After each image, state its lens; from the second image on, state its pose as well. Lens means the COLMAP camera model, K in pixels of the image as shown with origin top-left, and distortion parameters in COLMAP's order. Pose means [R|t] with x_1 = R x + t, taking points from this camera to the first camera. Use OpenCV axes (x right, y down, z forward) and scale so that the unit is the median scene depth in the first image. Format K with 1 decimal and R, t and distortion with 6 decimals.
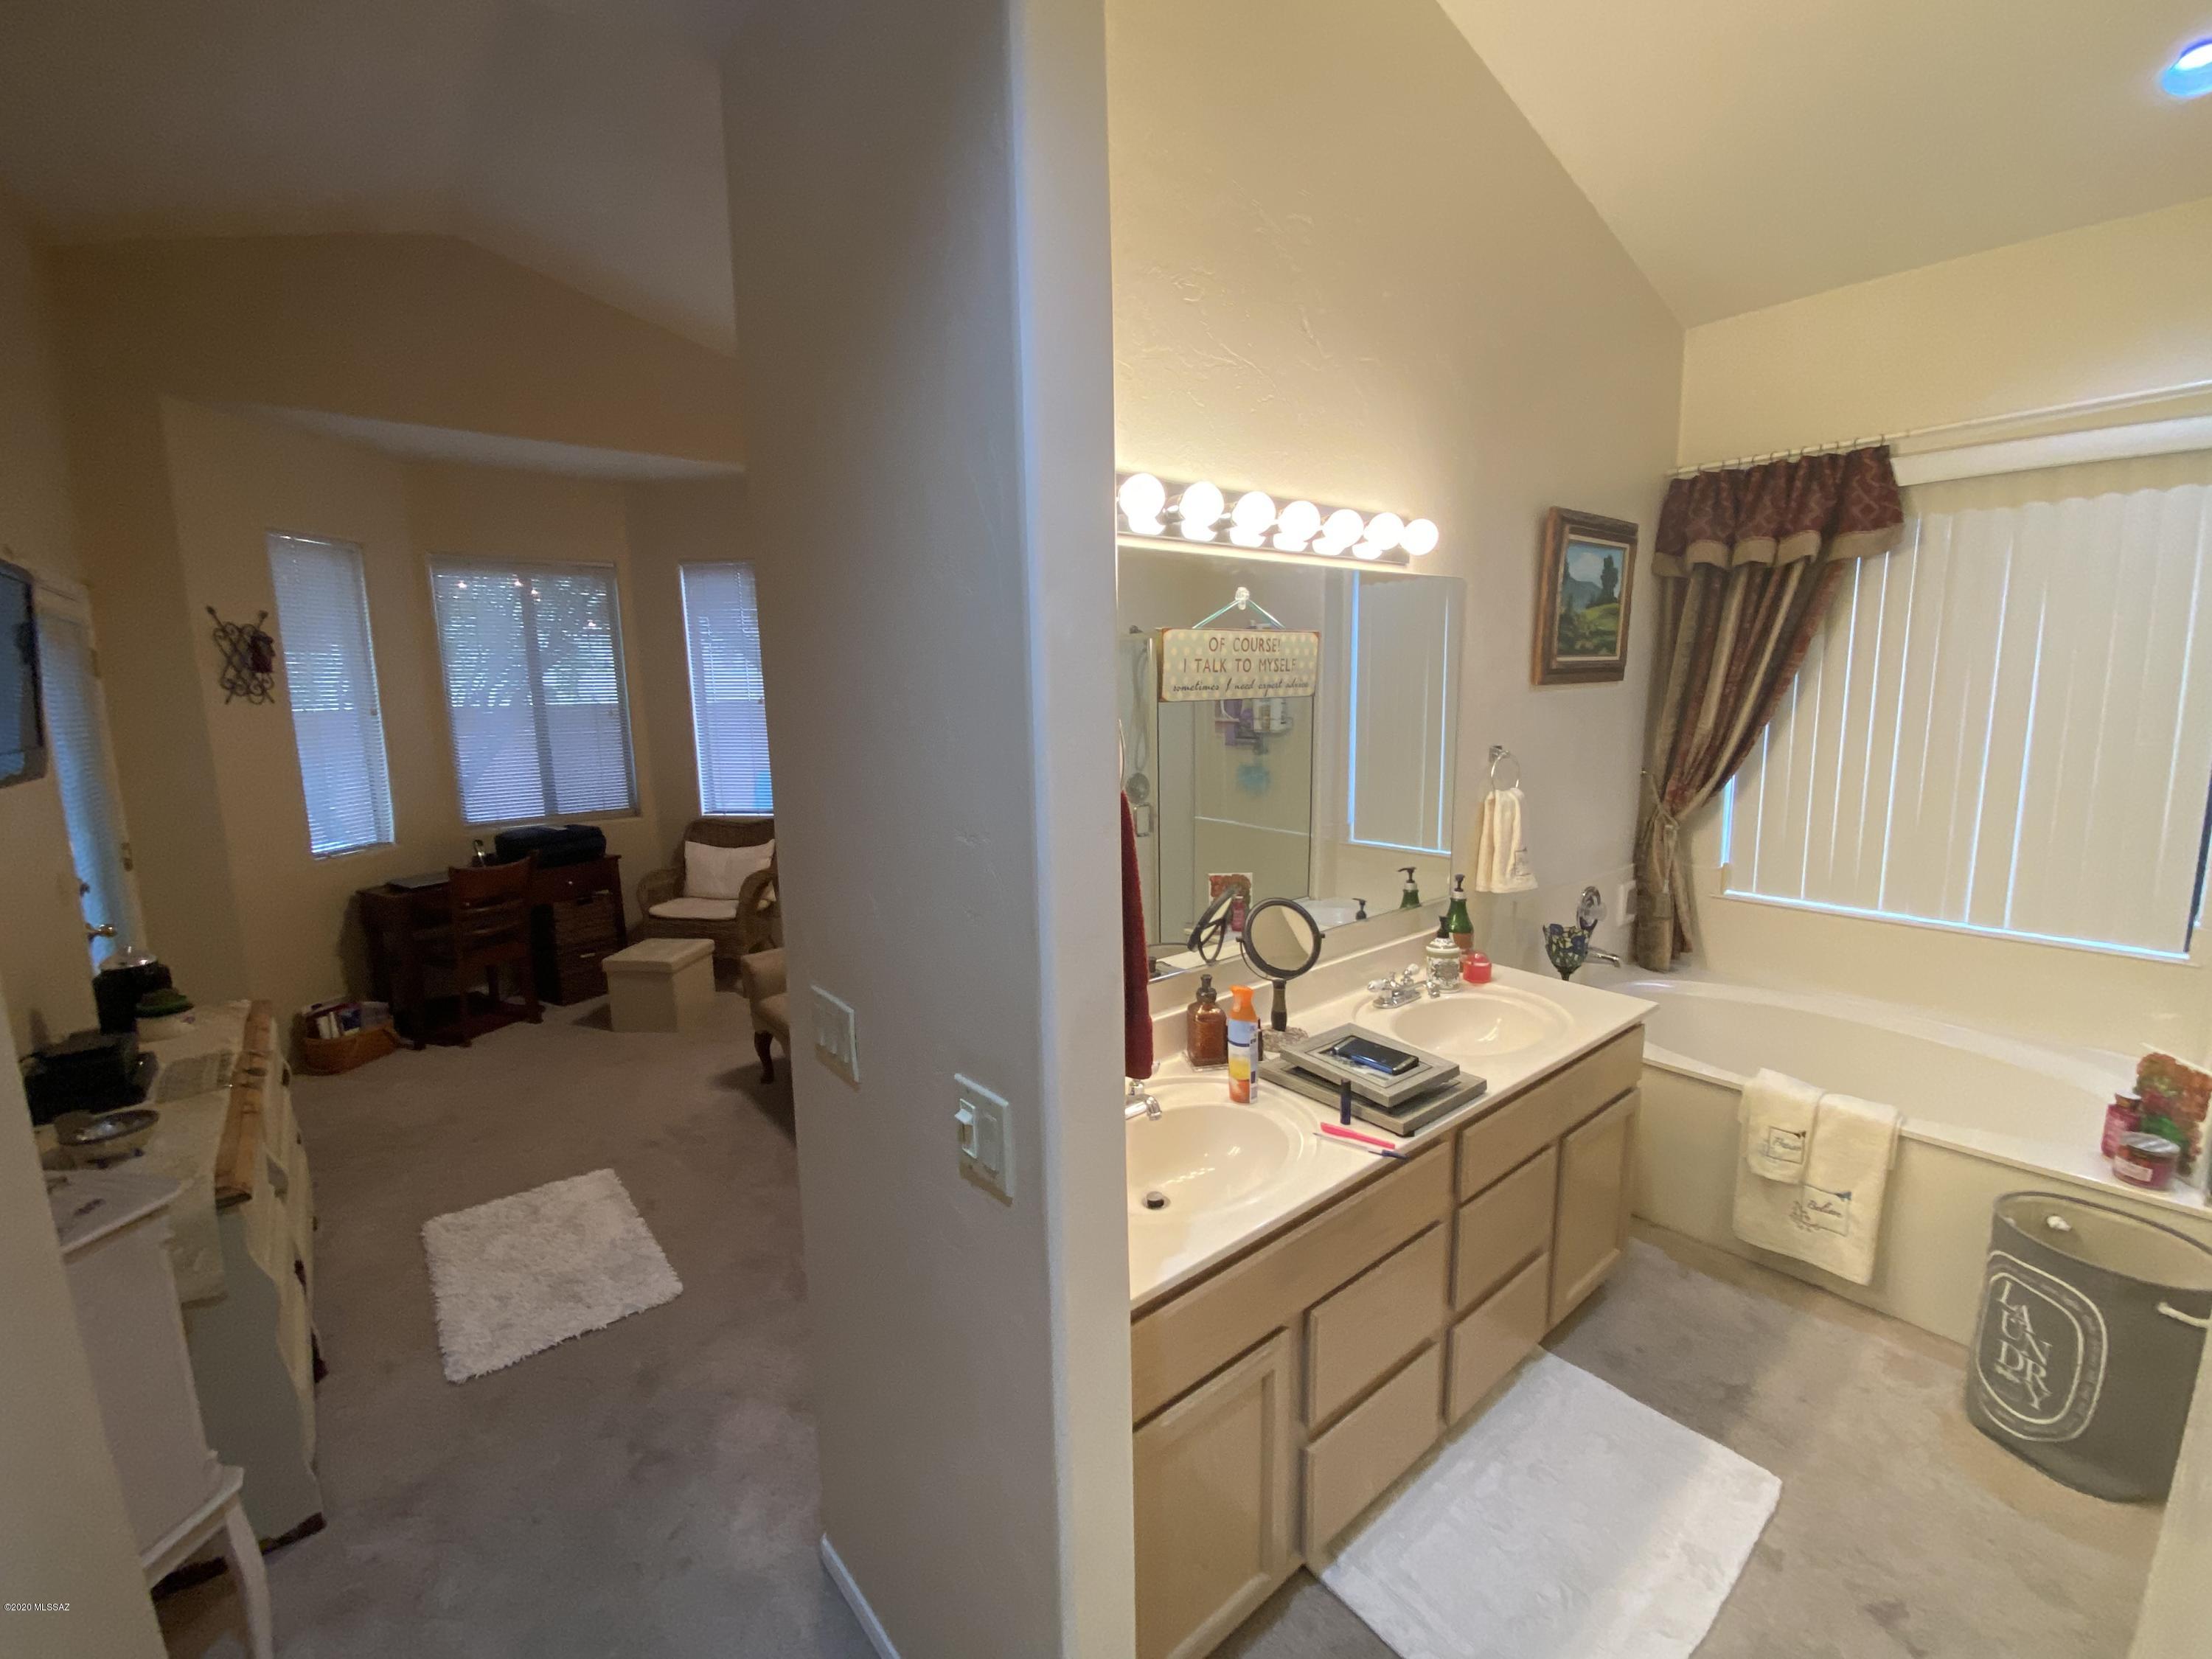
lens RADIAL K [[904.6, 0, 1098.5], [0, 904.6, 830.3], [0, 0, 1]] dist [0.029370, -0.024325]
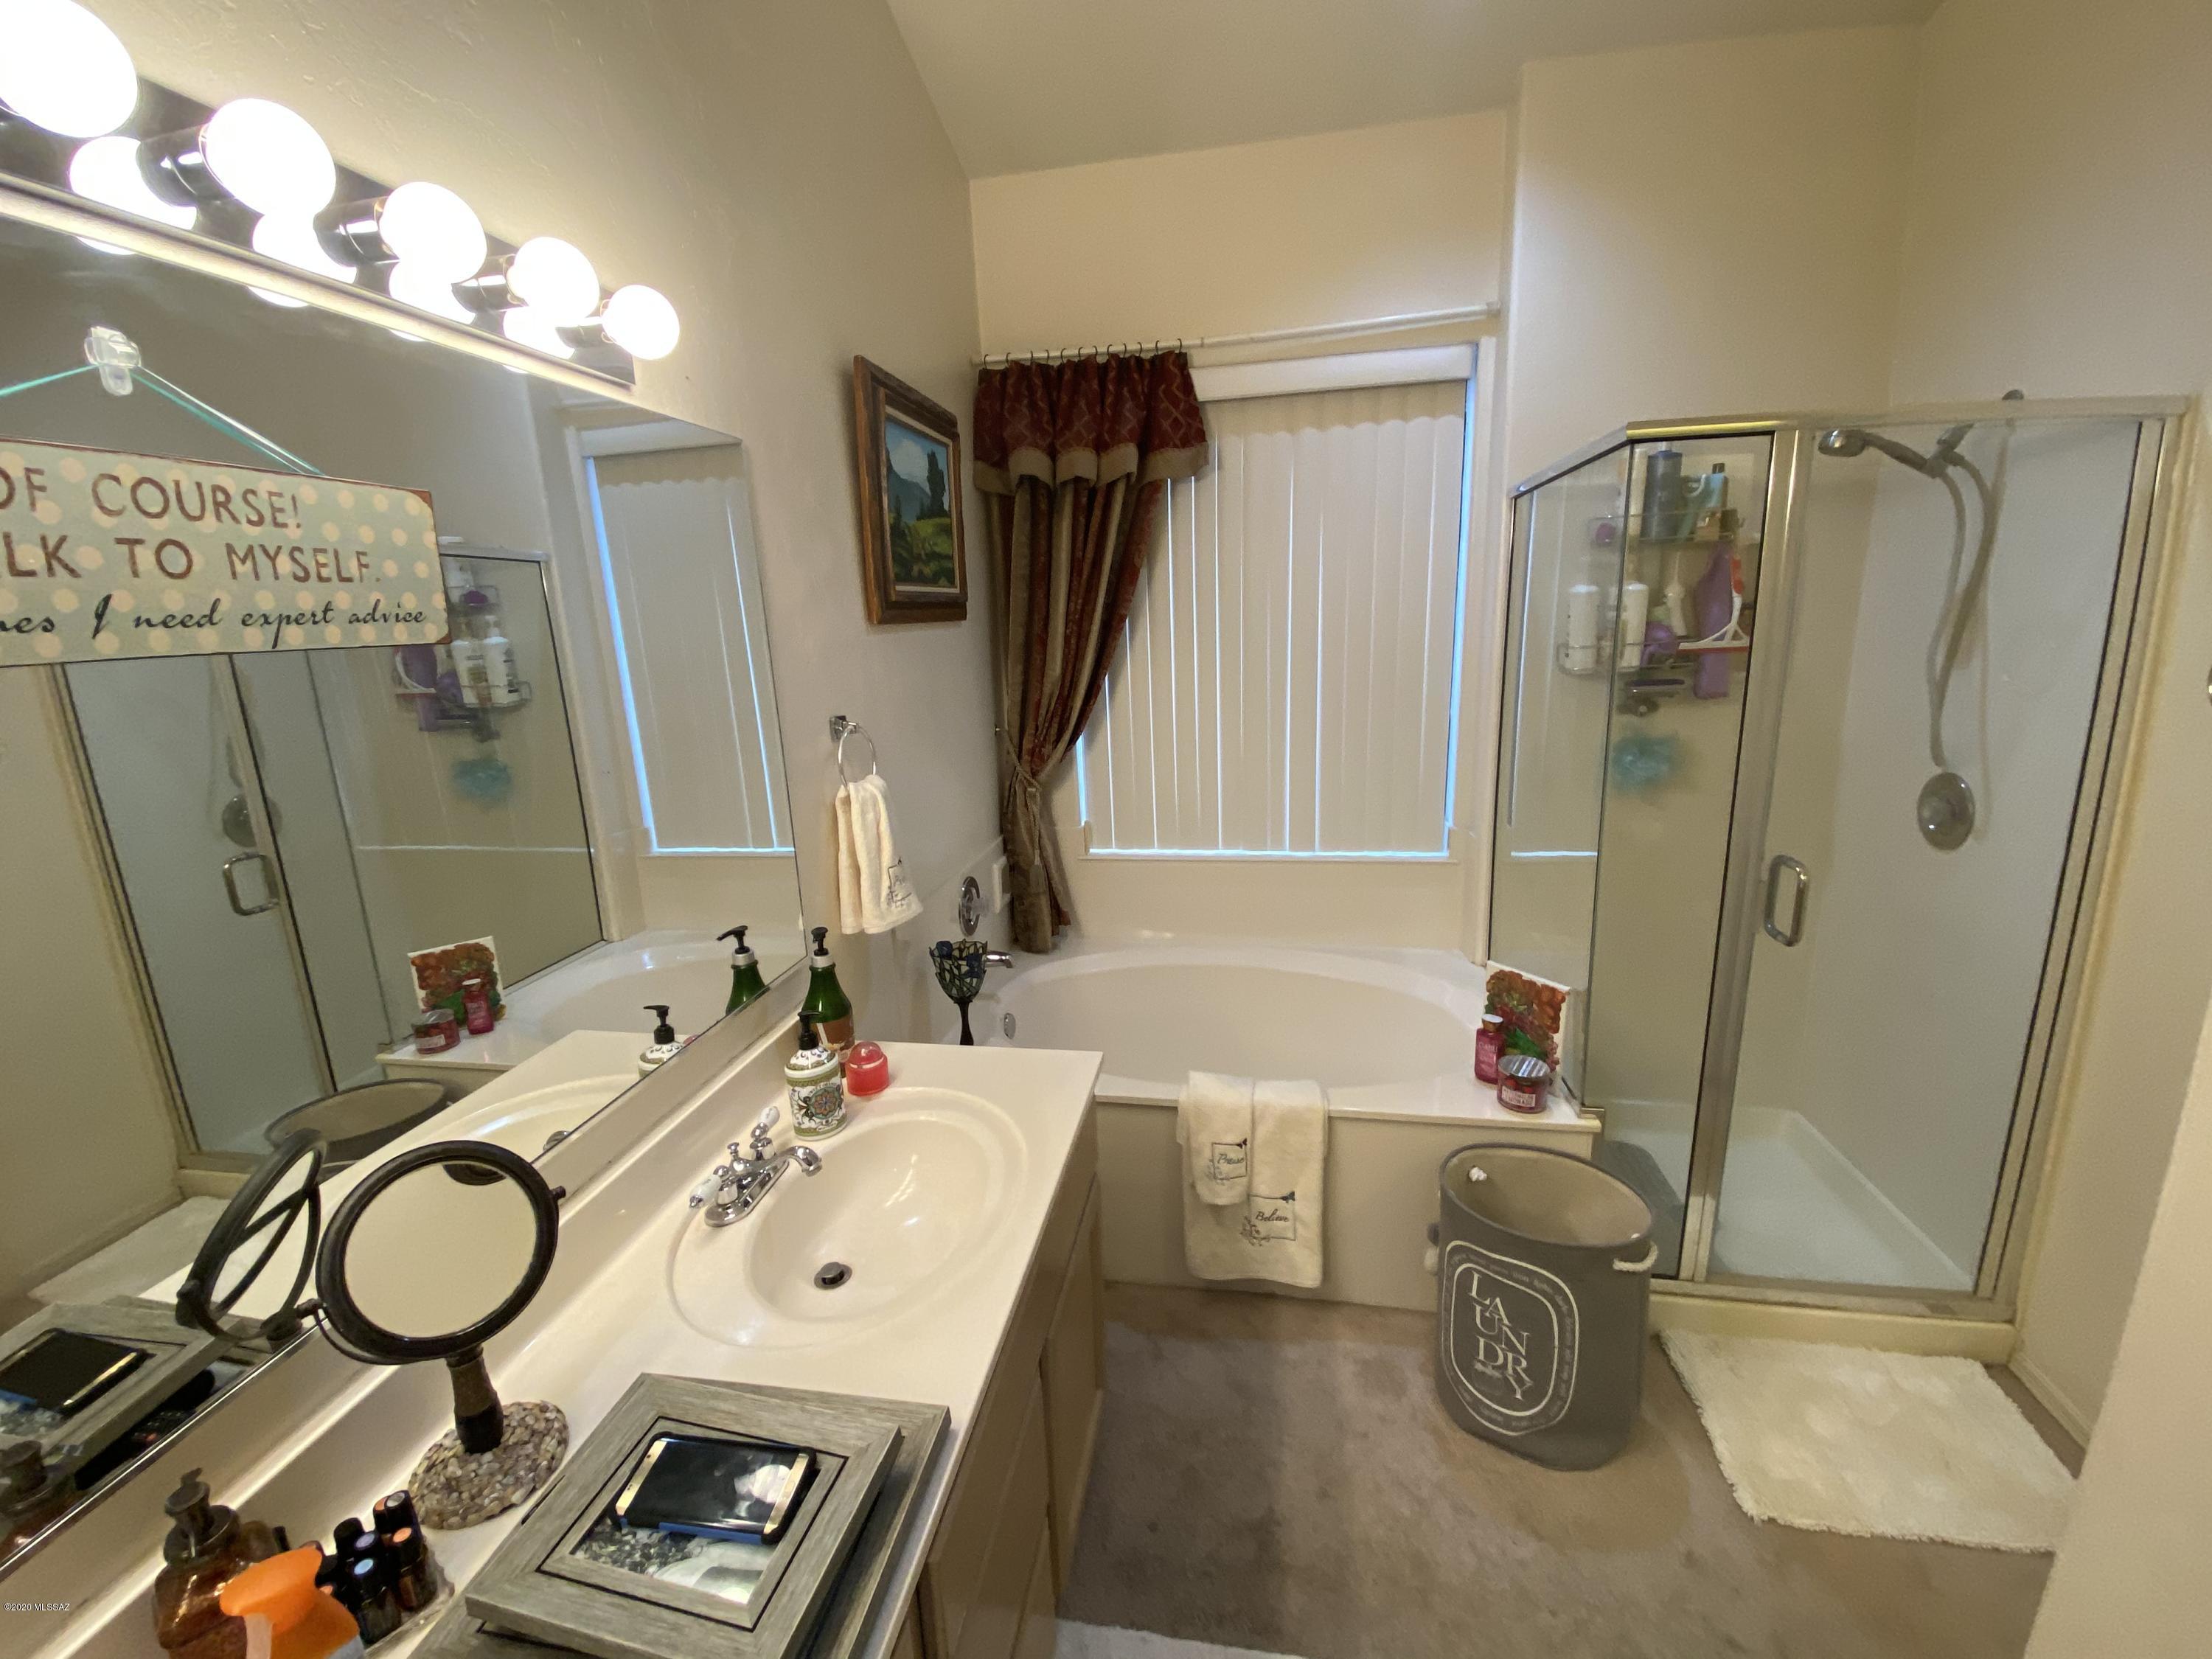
lens RADIAL K [[904.6, 0, 1098.5], [0, 904.6, 830.3], [0, 0, 1]] dist [0.029370, -0.024325]
pose [[0.751514, -0.158116, 0.640489, 0.153502], [0.125960, 0.987383, 0.095958, -0.053248], [-0.647581, 0.008562, 0.761949, 0.399672]]
